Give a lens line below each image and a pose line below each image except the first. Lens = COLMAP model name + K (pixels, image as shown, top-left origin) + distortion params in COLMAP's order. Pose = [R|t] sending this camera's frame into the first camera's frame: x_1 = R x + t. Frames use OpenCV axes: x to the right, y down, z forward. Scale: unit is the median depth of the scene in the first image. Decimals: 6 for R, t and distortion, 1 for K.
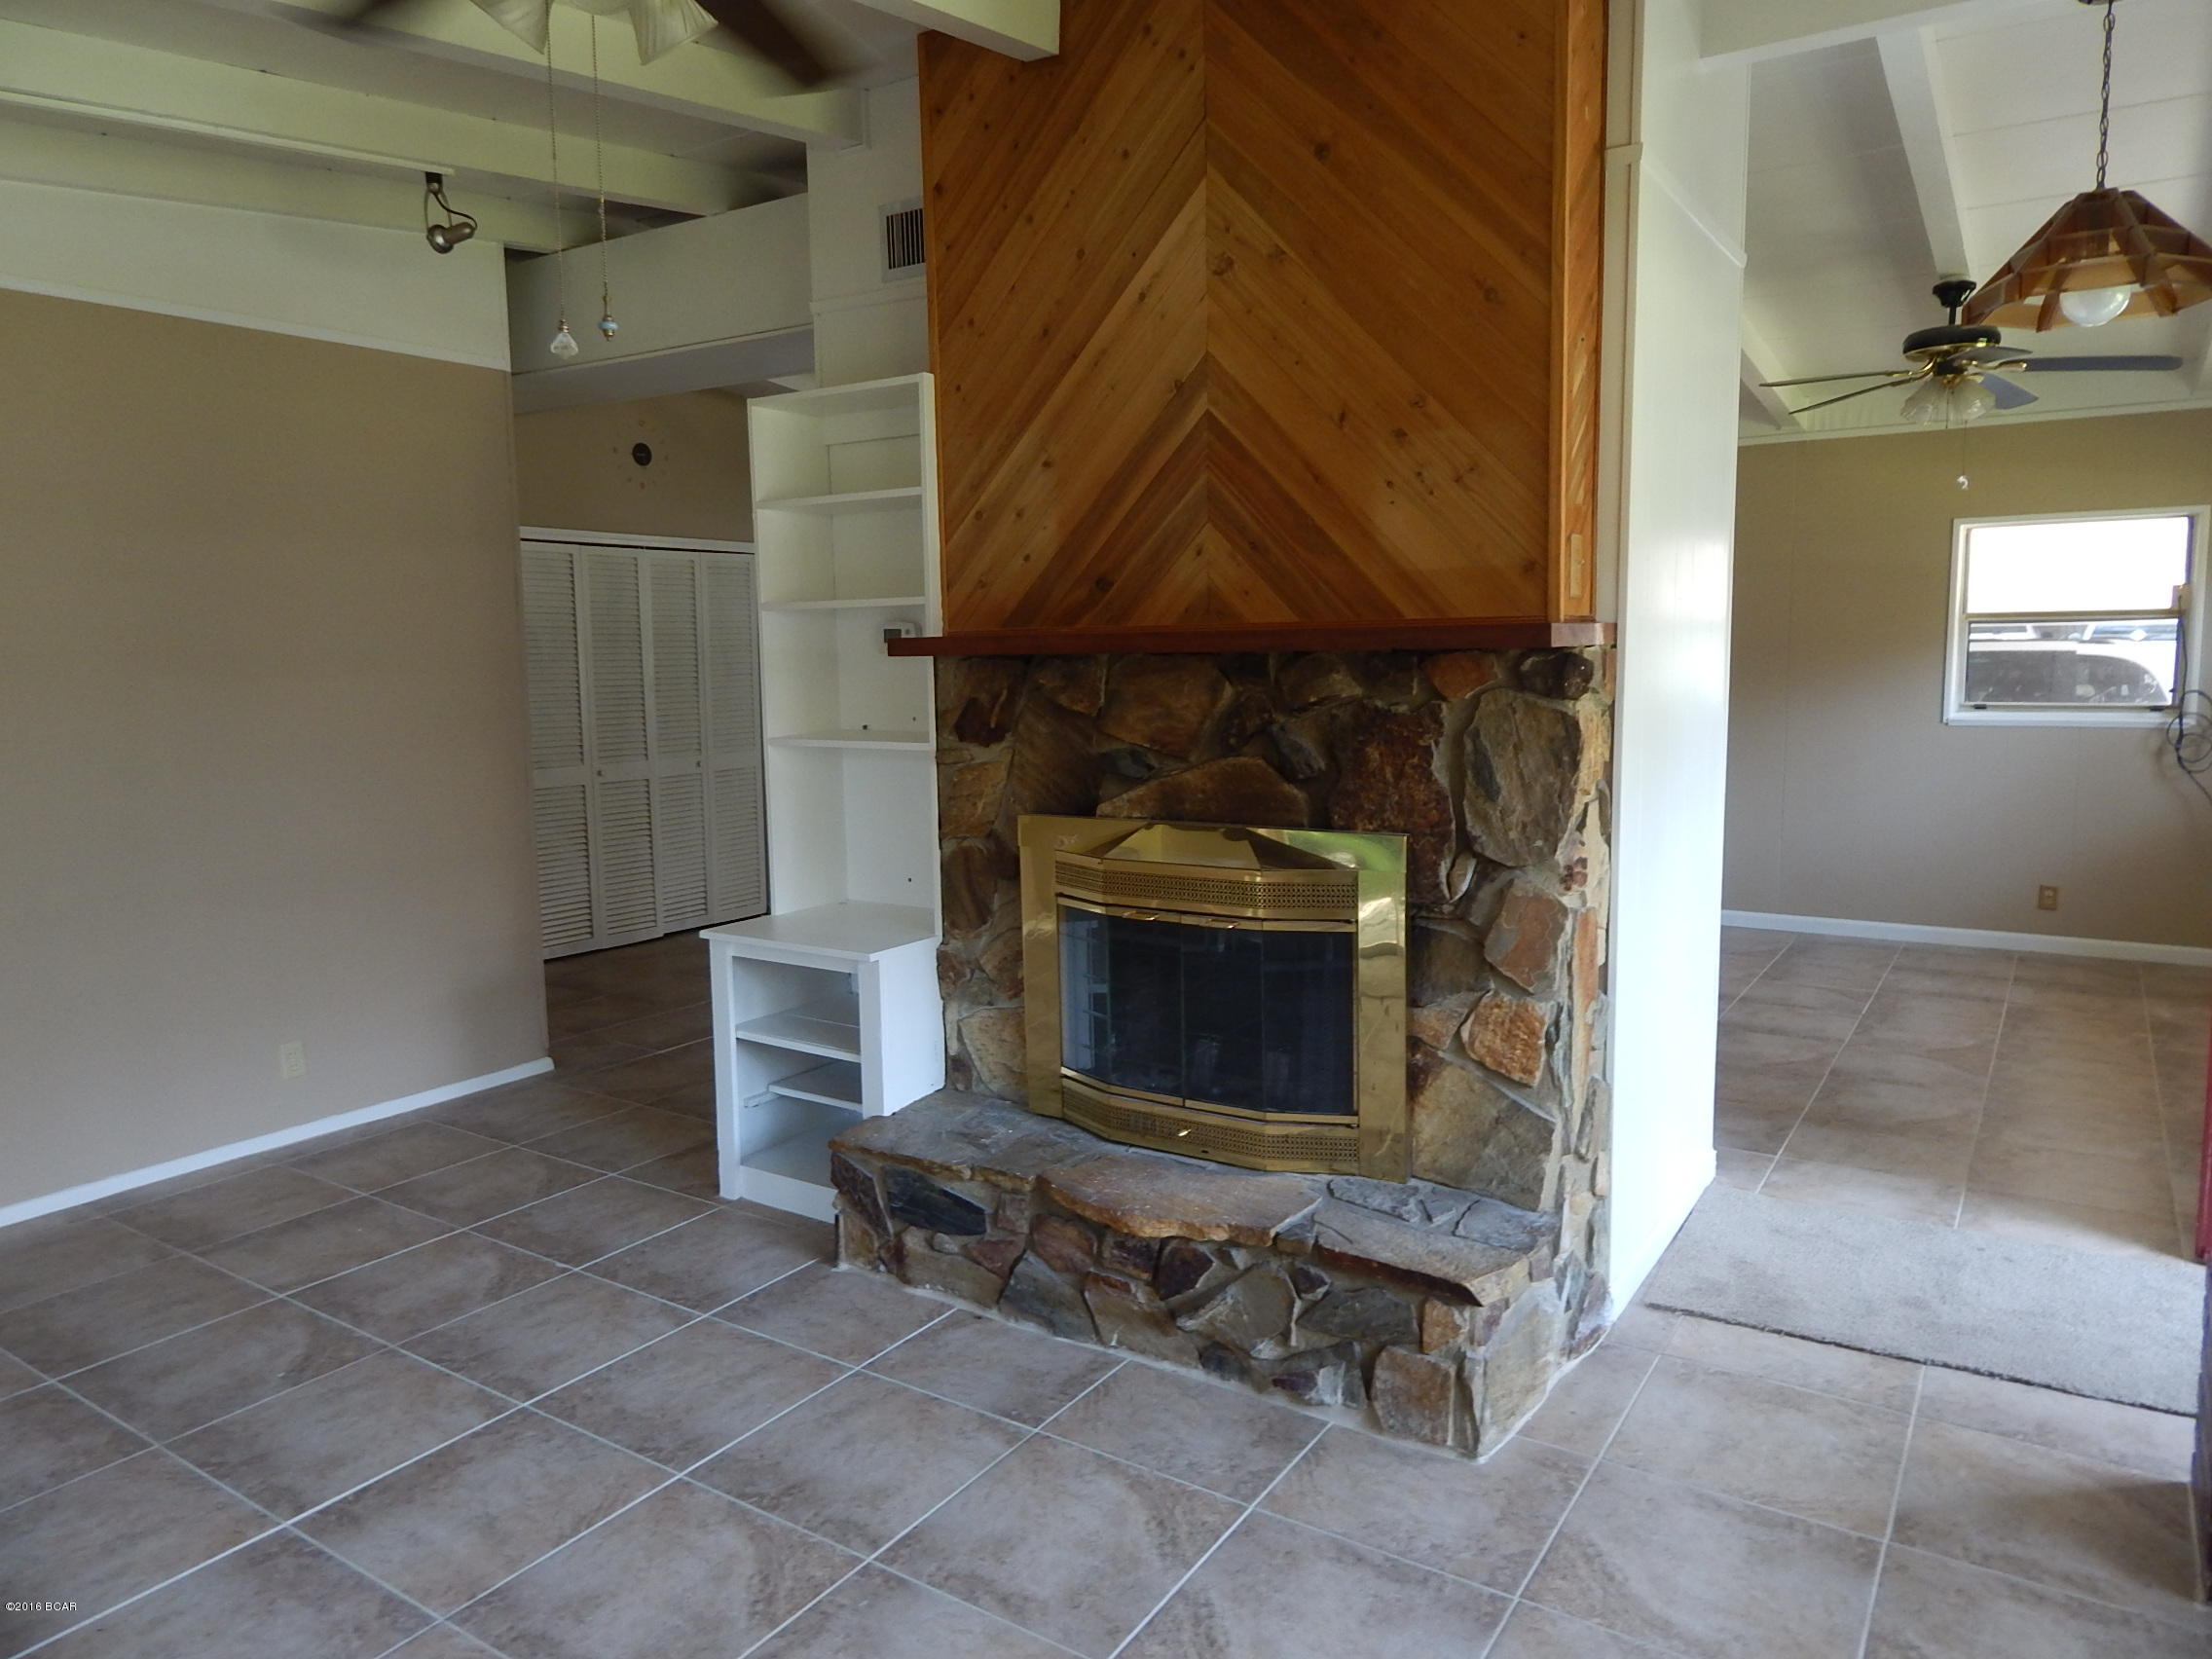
lens RADIAL K [[1464.7, 0, 1111.6], [0, 1464.7, 829.1], [0, 0, 1]] dist [0.010274, 0.000034]
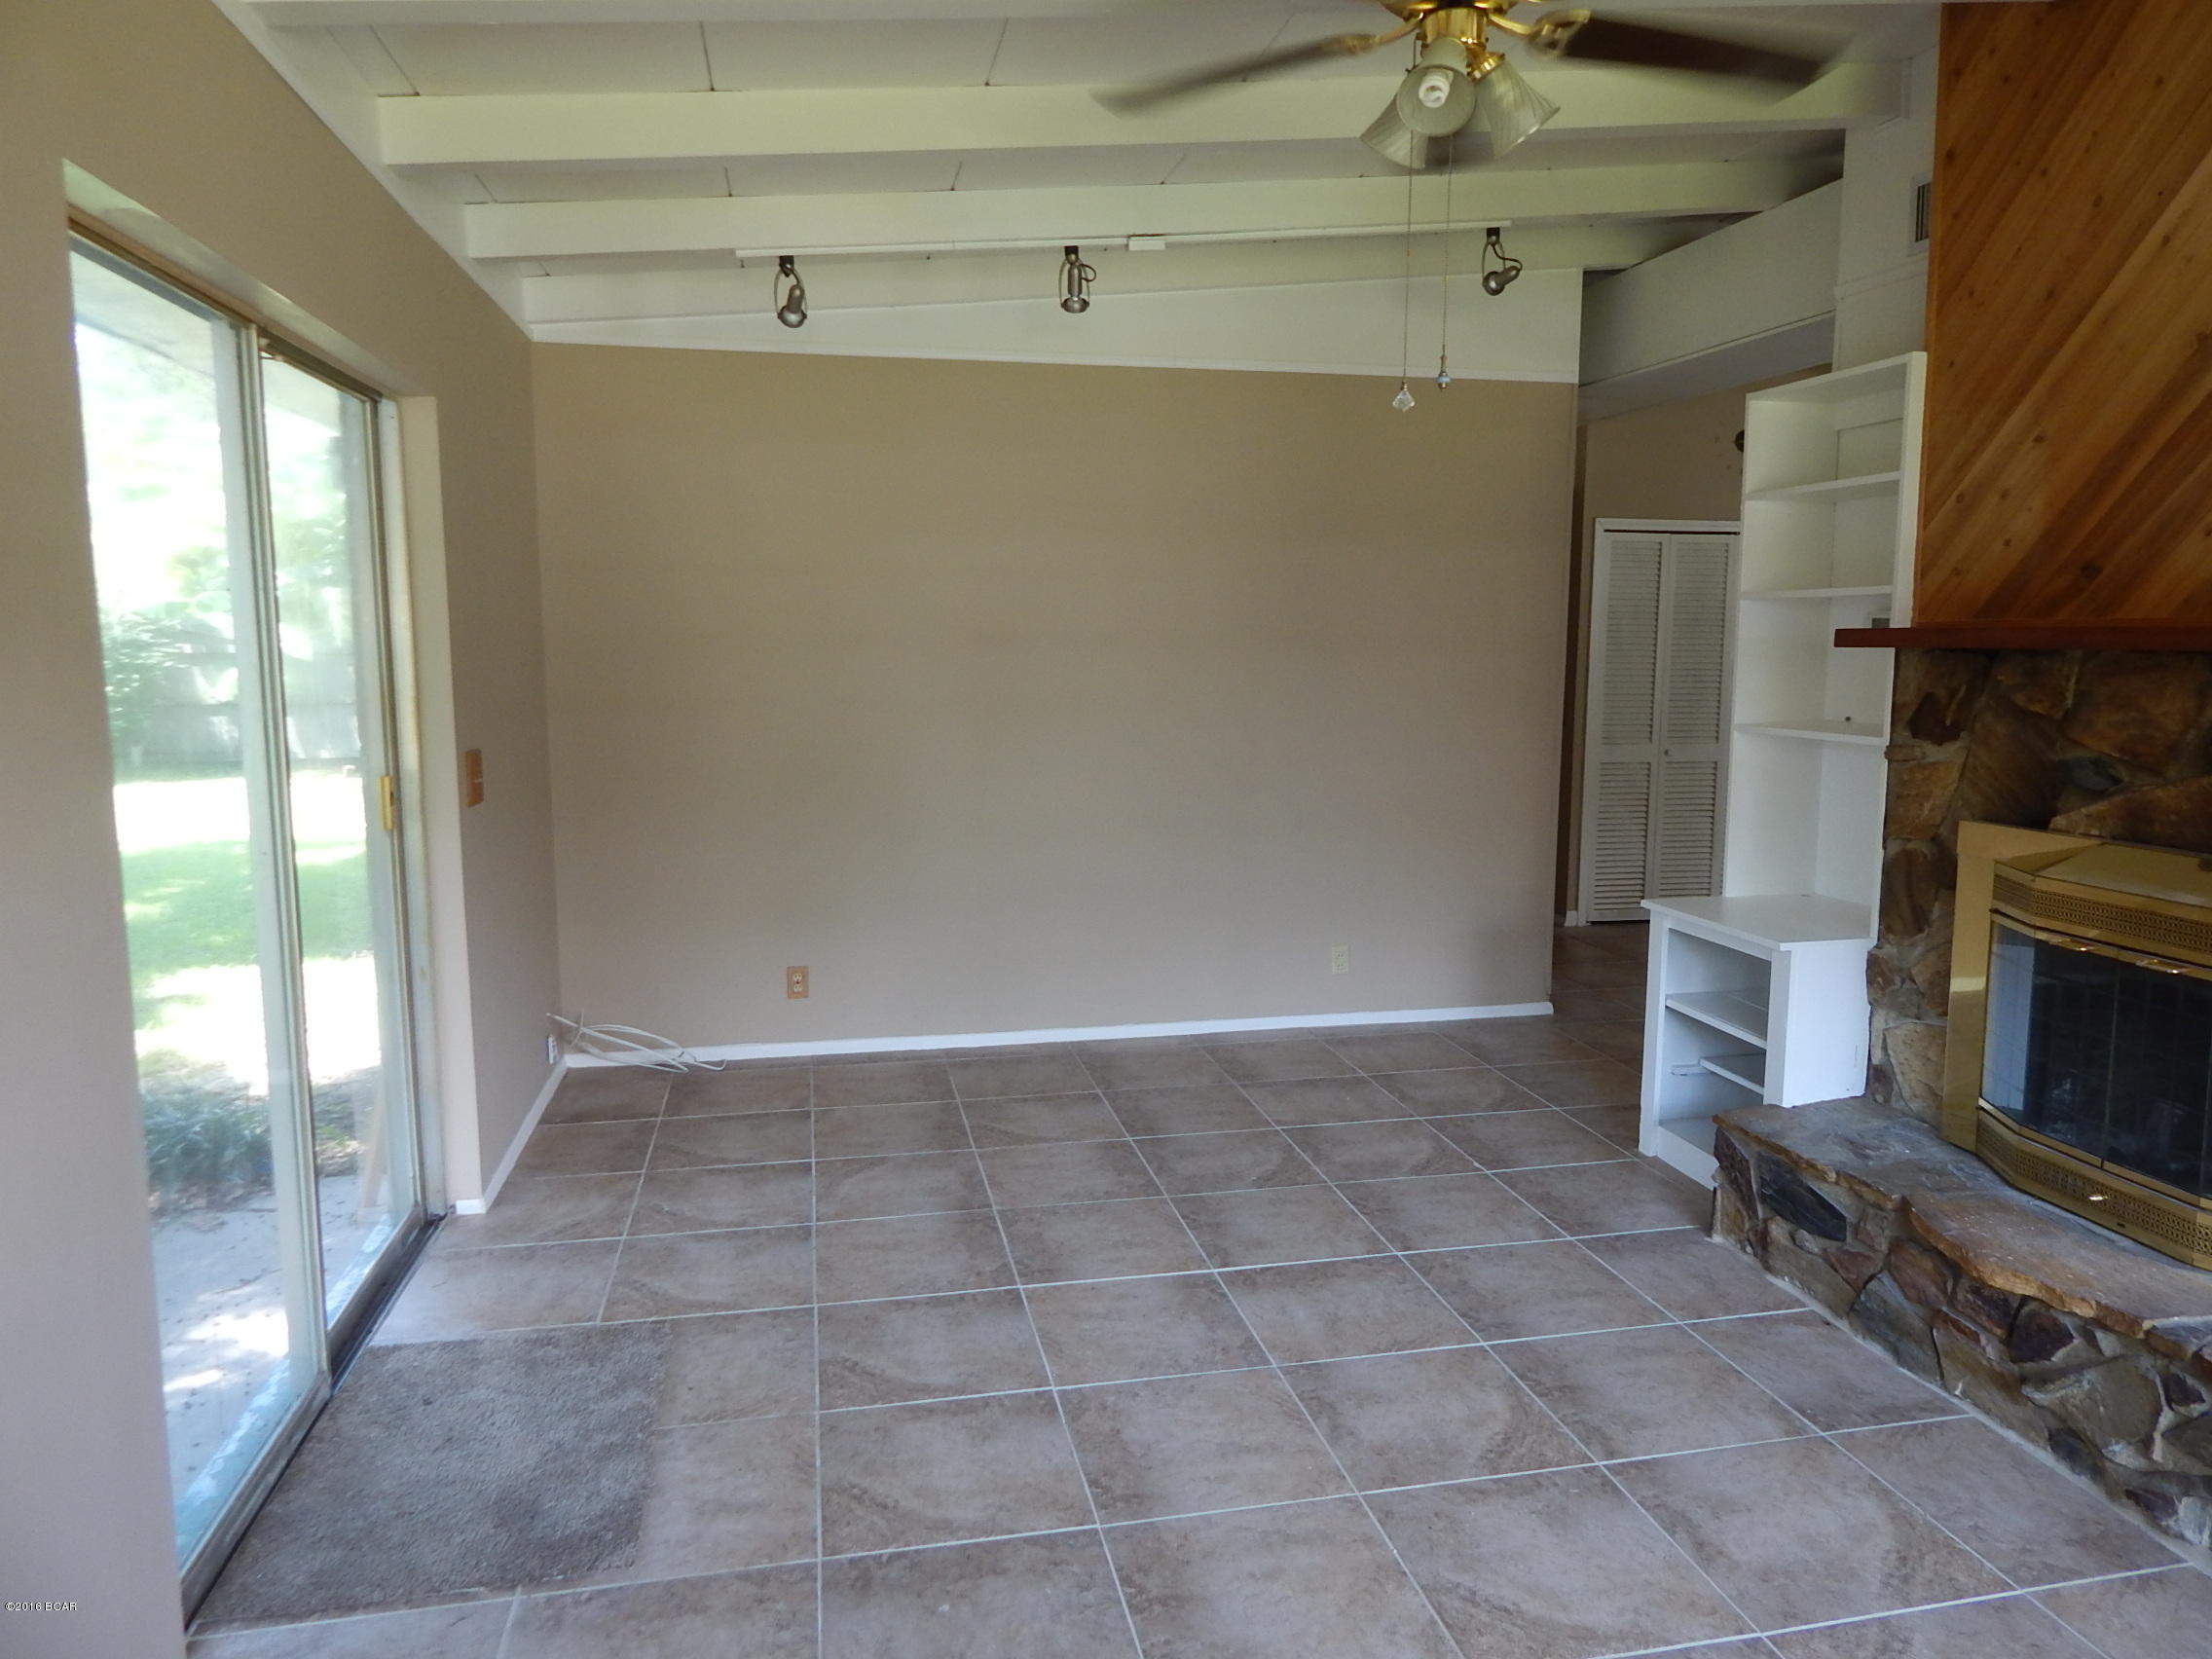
lens RADIAL K [[1464.7, 0, 1112.0], [0, 1464.7, 822.2], [0, 0, 1]] dist [0.010274, 0.000034]
pose [[0.716326, 0.106029, -0.689663, 0.202202], [-0.100485, 0.993760, 0.048410, 0.000637], [0.690492, 0.034623, 0.722511, -0.049224]]
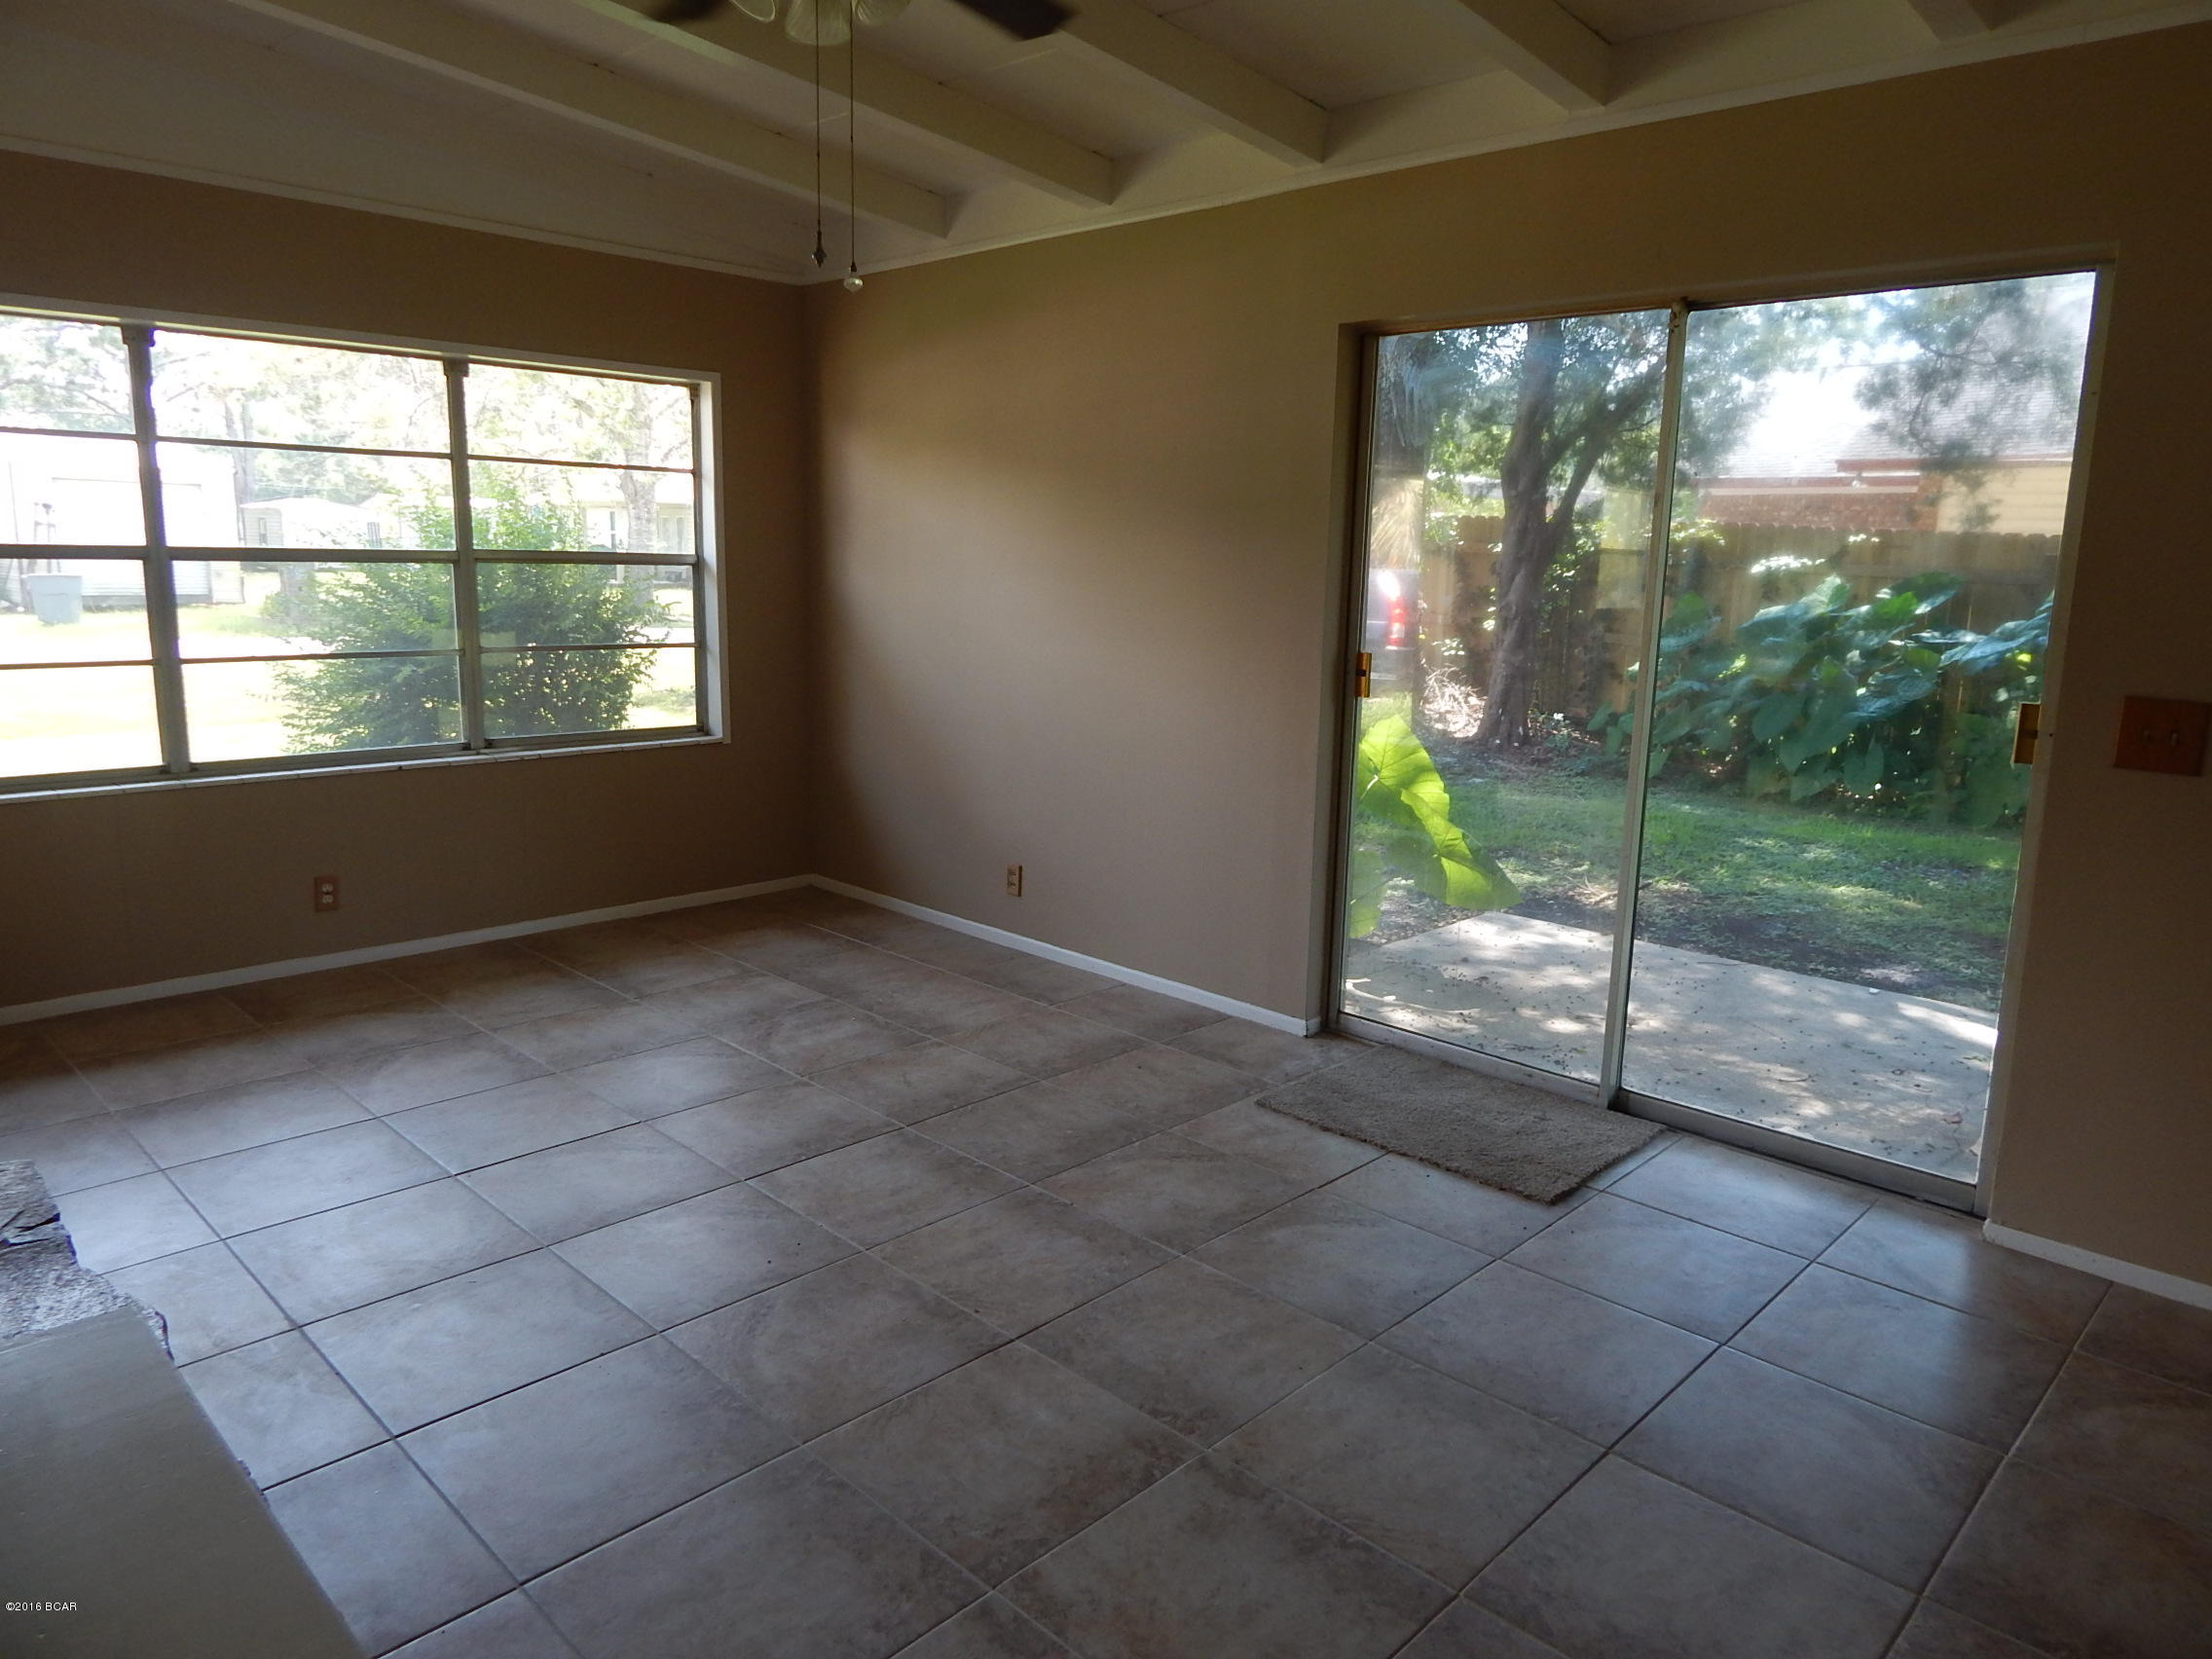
lens RADIAL K [[1464.7, 0, 1106.1], [0, 1464.7, 825.6], [0, 0, 1]] dist [0.010274, 0.000034]
pose [[-0.982253, -0.043315, 0.182493, -0.490414], [0.014223, 0.952967, 0.302740, -0.144620], [-0.187023, 0.299963, -0.935438, 1.332222]]
